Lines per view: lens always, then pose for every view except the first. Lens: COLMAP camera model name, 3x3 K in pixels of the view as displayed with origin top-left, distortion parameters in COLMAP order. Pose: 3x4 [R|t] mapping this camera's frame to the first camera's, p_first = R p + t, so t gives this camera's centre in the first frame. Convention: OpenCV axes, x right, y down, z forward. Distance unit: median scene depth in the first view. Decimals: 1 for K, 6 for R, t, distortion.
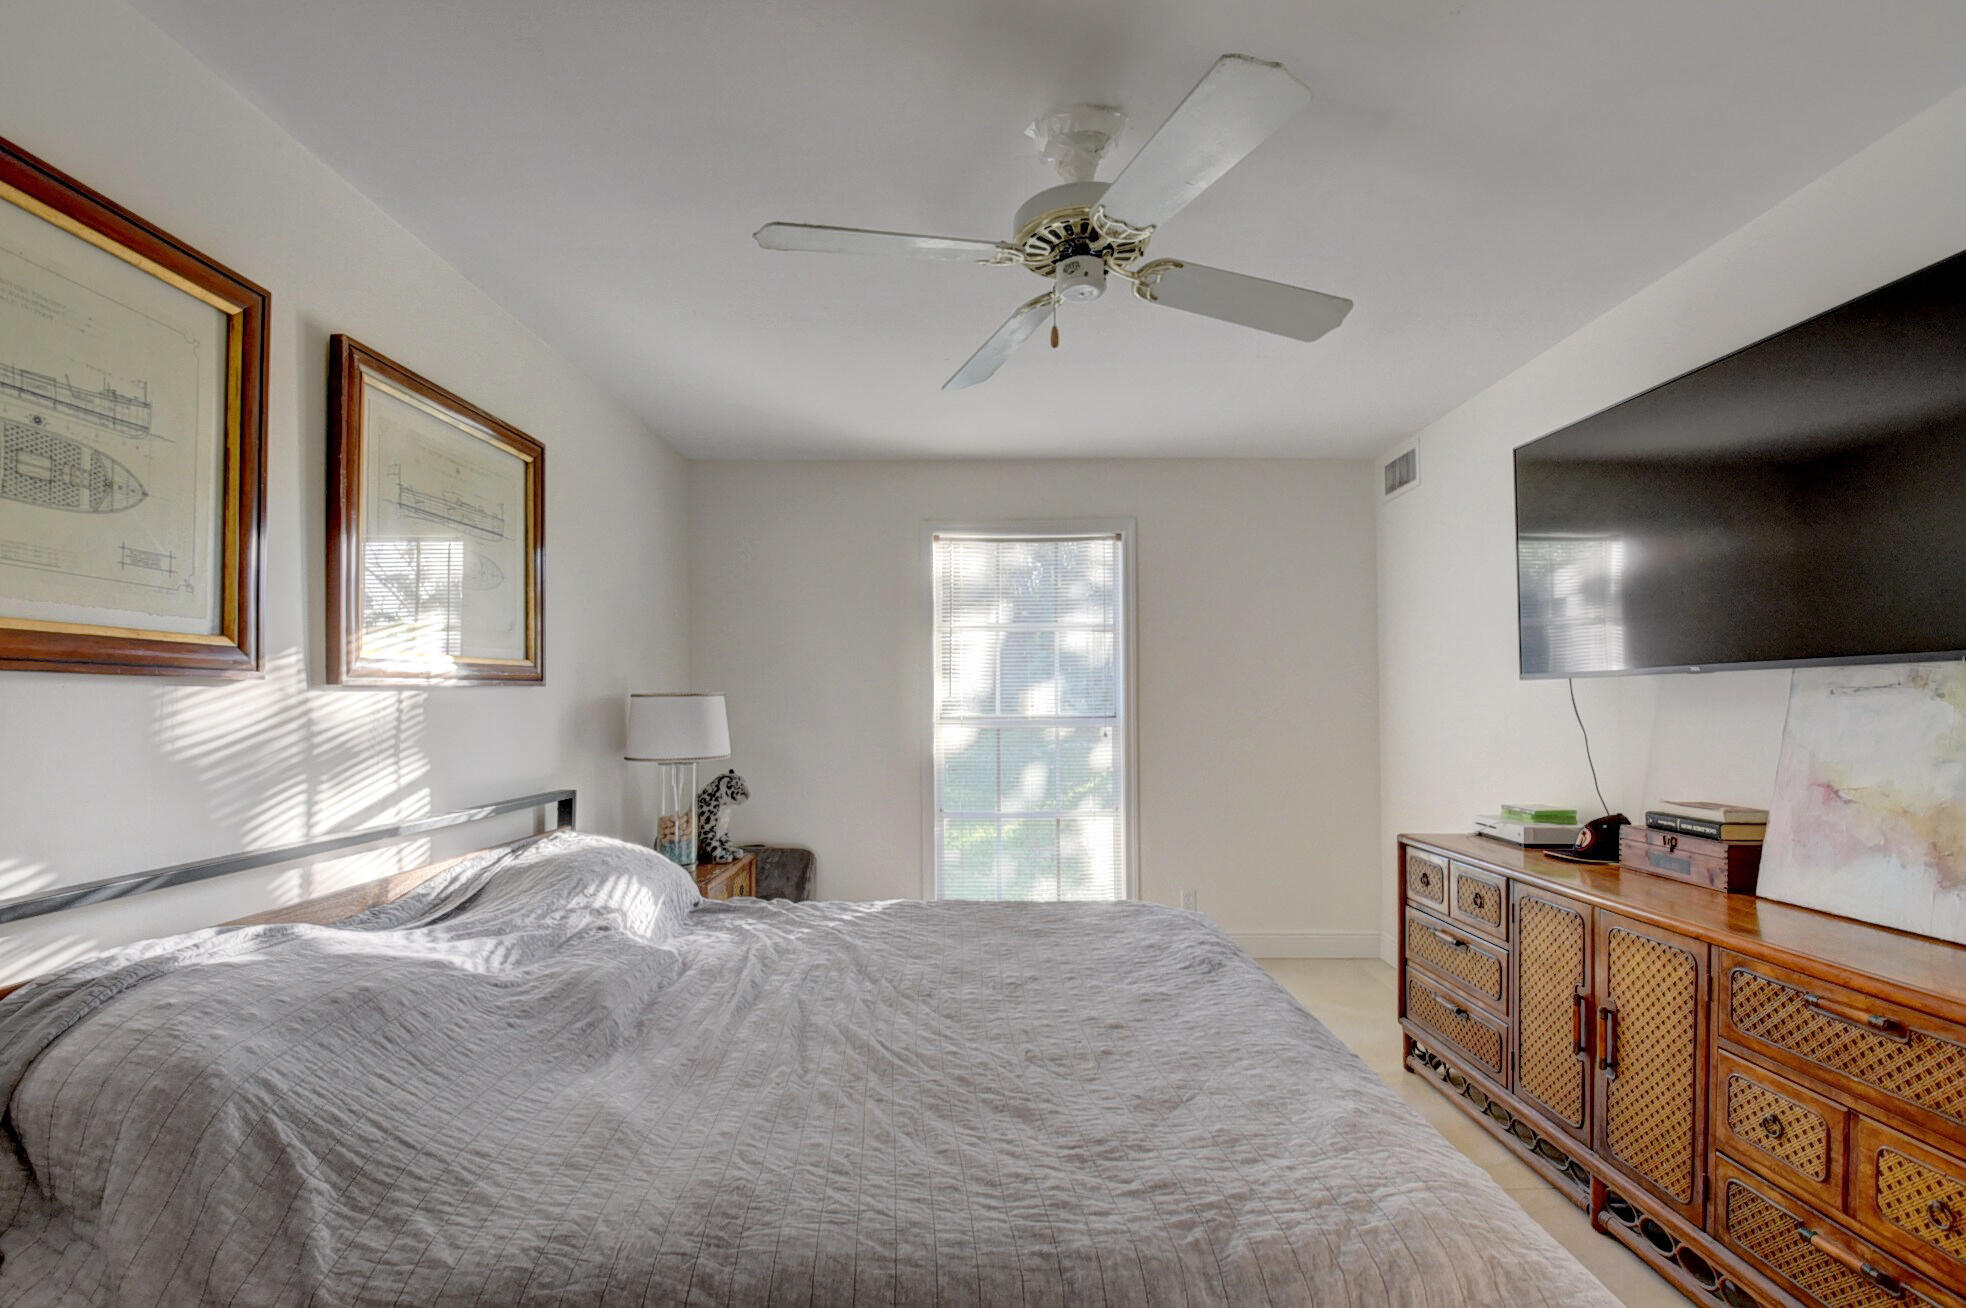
lens RADIAL K [[865.9, 0, 984.0], [0, 865.9, 686.1], [0, 0, 1]] dist [0.000650, -0.015124]
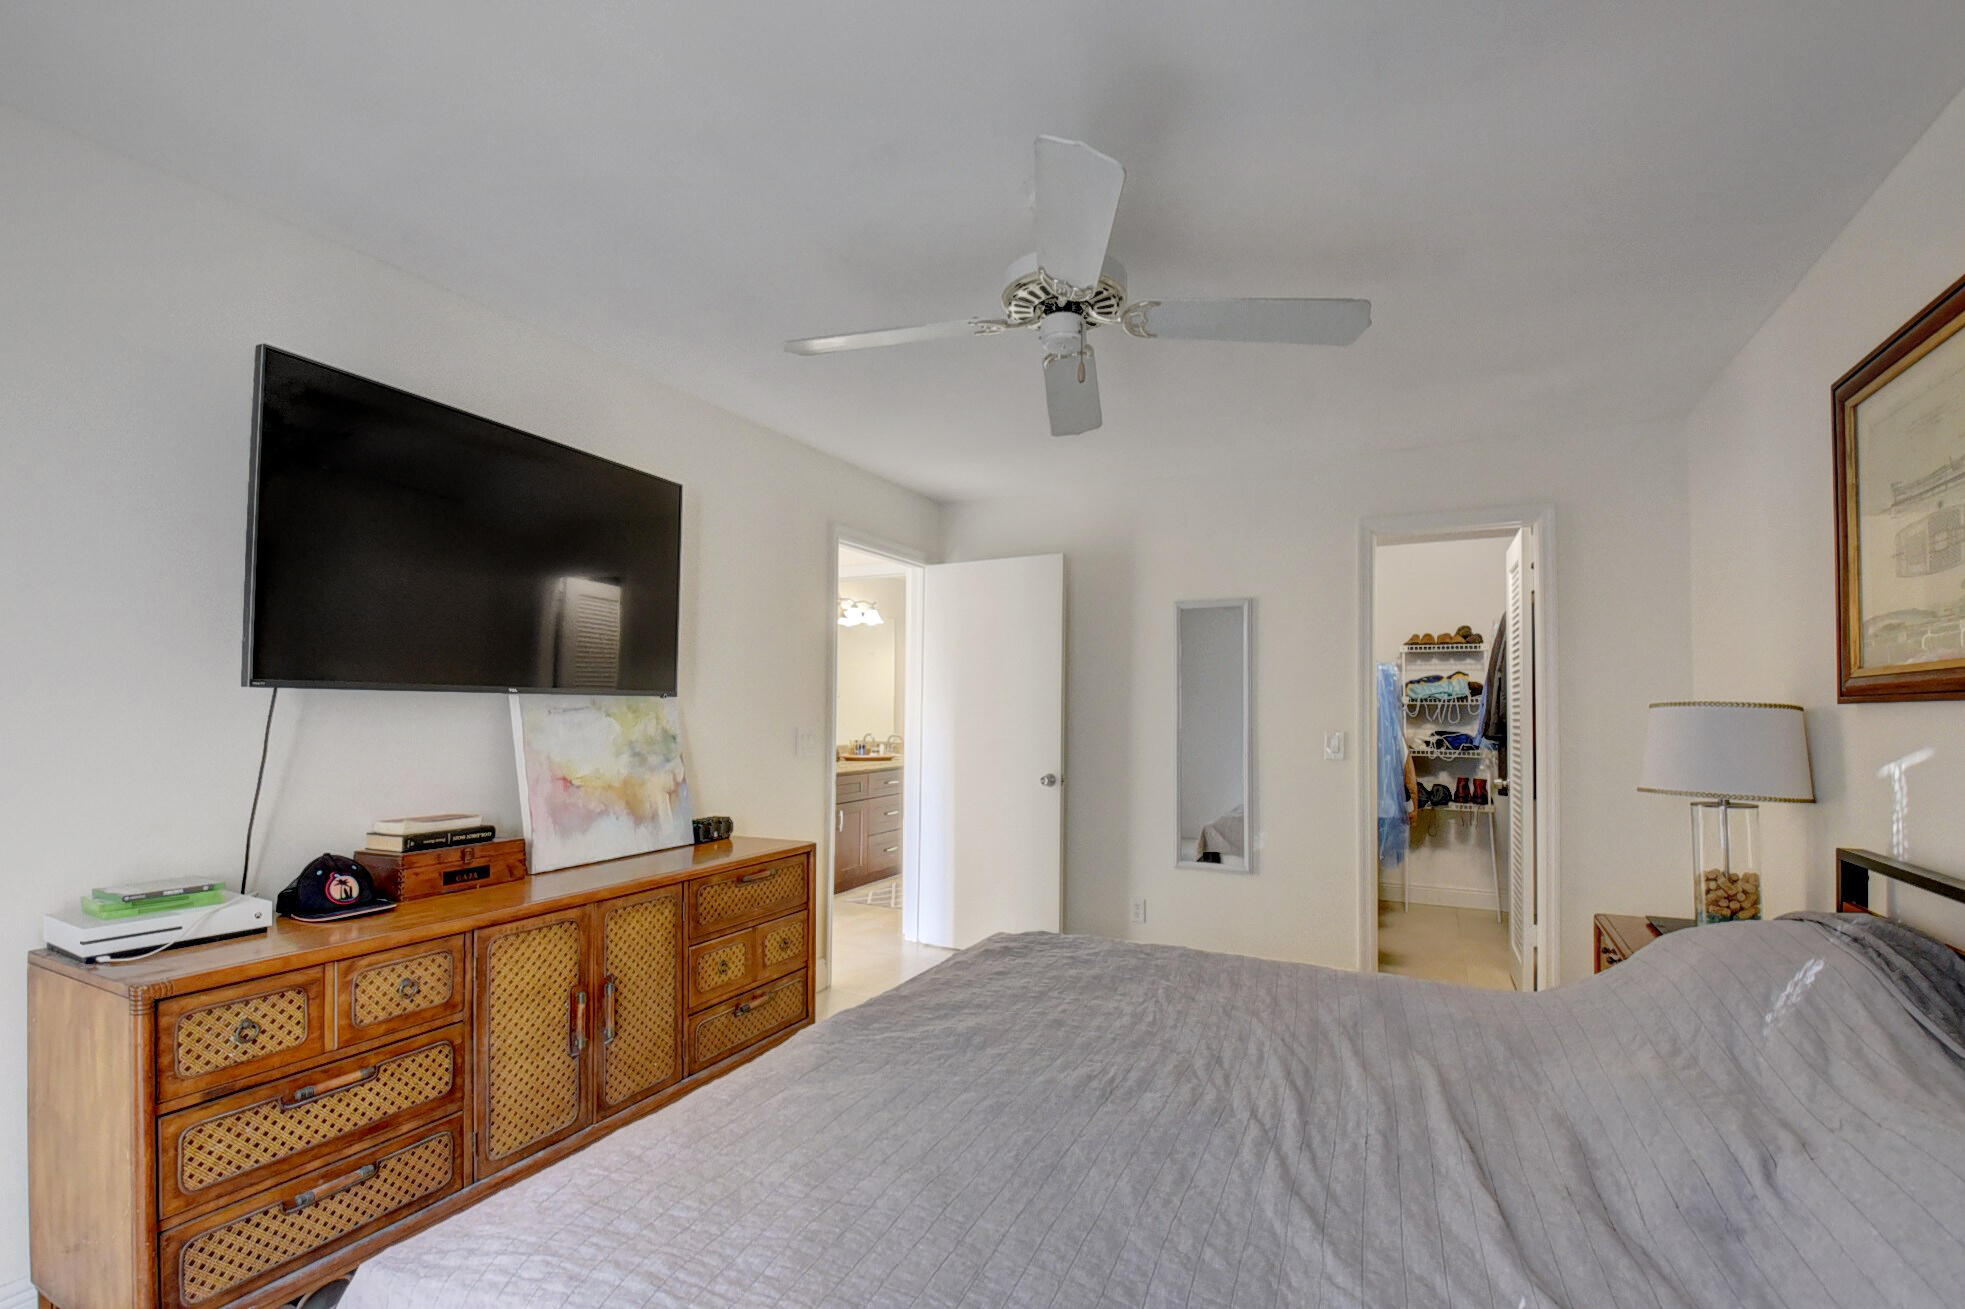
lens RADIAL K [[863.8, 0, 988.2], [0, 863.8, 685.0], [0, 0, 1]] dist [0.001927, -0.019722]
pose [[-0.894006, 0.013478, 0.447852, -0.261120], [-0.011118, 0.998572, -0.052246, 0.027955], [-0.447916, -0.051687, -0.892580, 1.848943]]
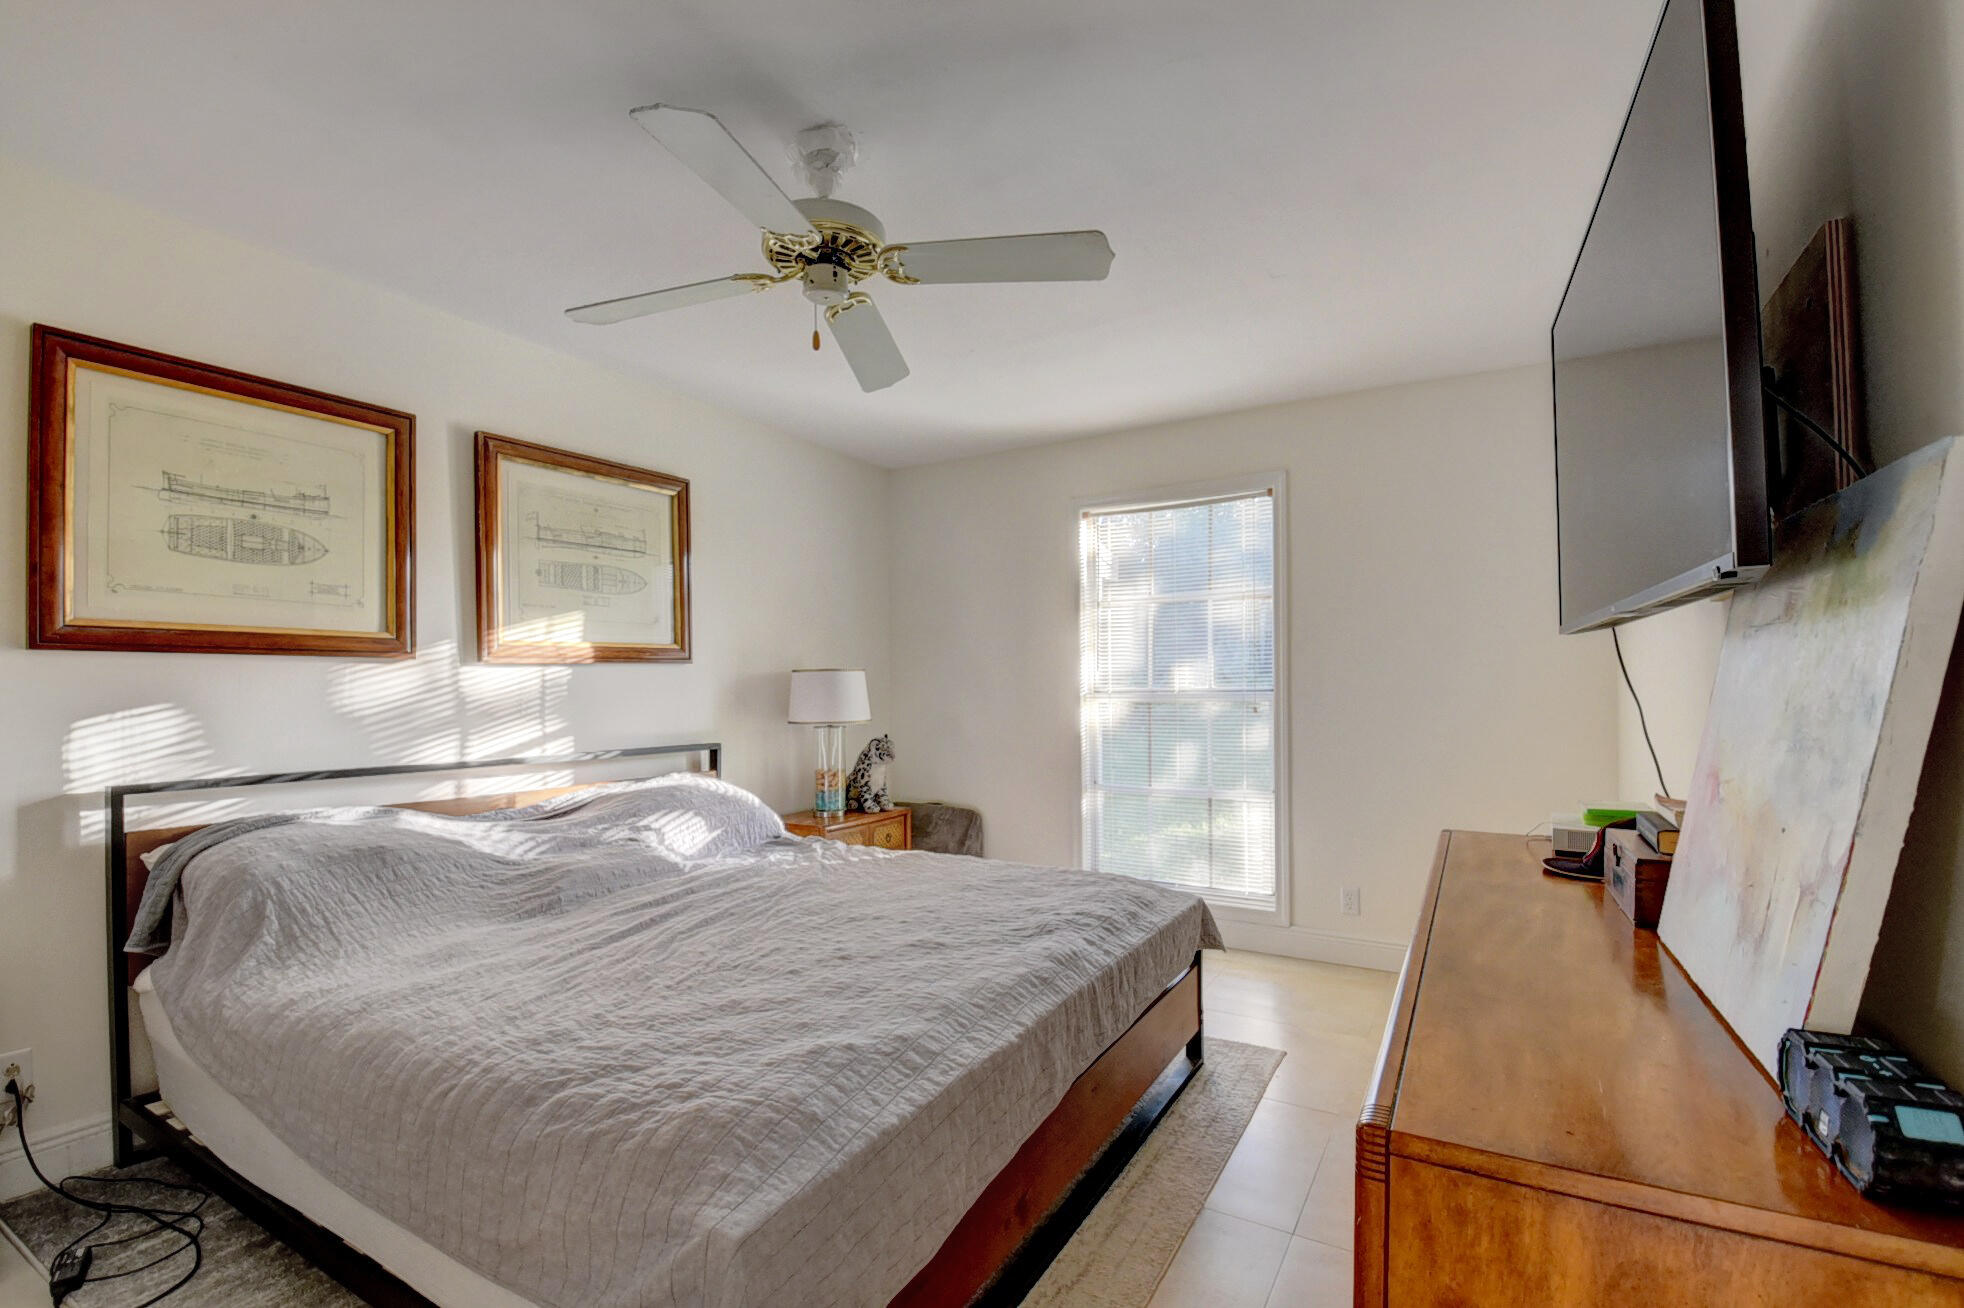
lens RADIAL K [[859.3, 0, 982.7], [0, 859.3, 684.9], [0, 0, 1]] dist [0.007973, -0.019425]
pose [[0.863254, -0.002884, -0.504761, 0.780311], [0.012323, 0.999806, 0.015363, 0.025938], [0.504619, -0.019482, 0.863123, 0.129365]]
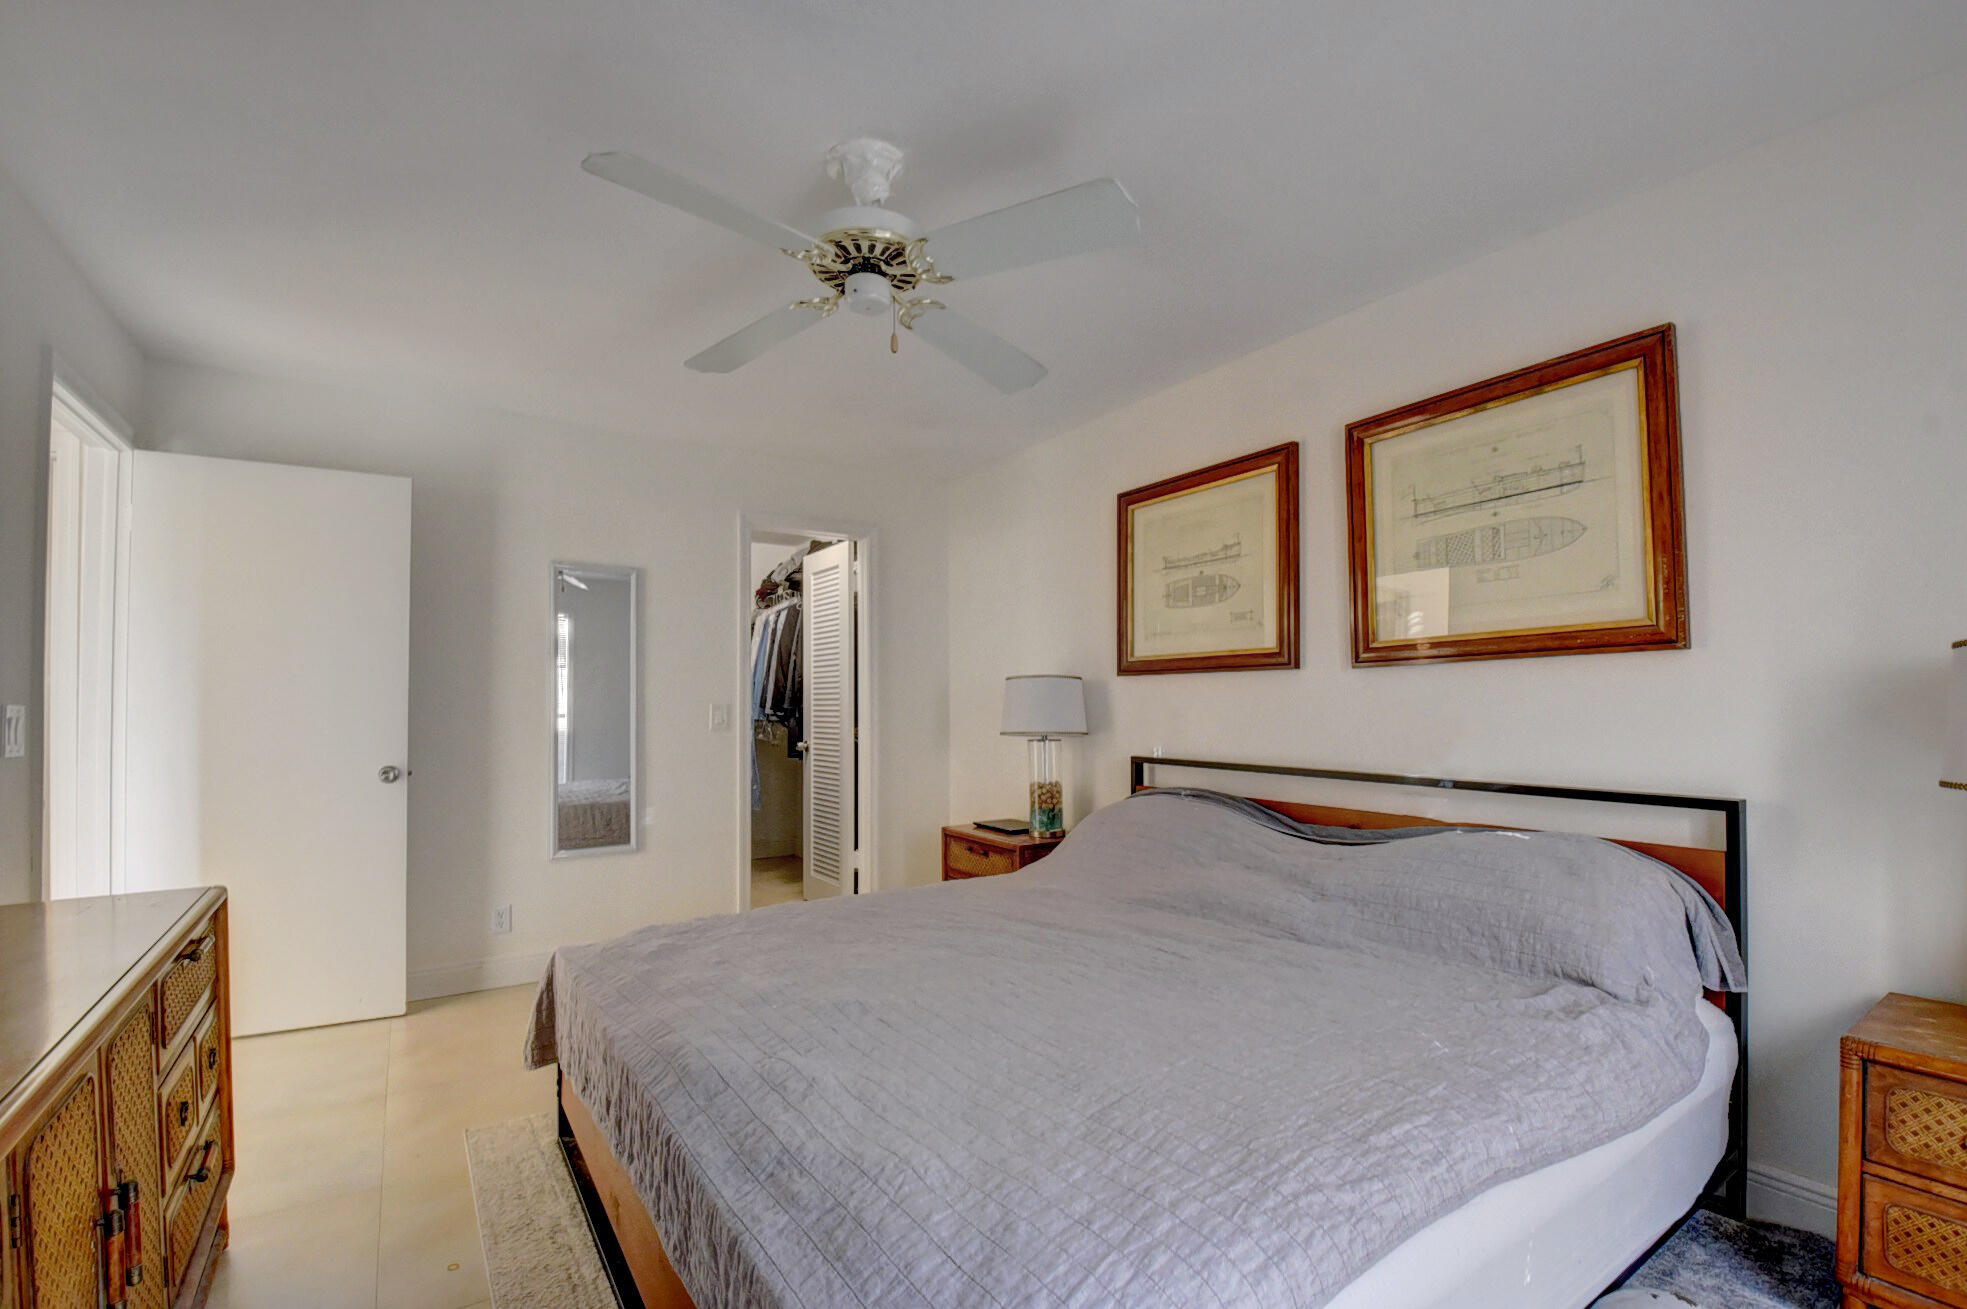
lens RADIAL K [[860.7, 0, 984.2], [0, 860.7, 685.5], [0, 0, 1]] dist [0.007973, -0.019425]
pose [[-0.829860, -0.001817, -0.557968, 0.562857], [0.021309, 0.999162, -0.034946, 0.064488], [0.557564, -0.040890, -0.829126, 1.833704]]
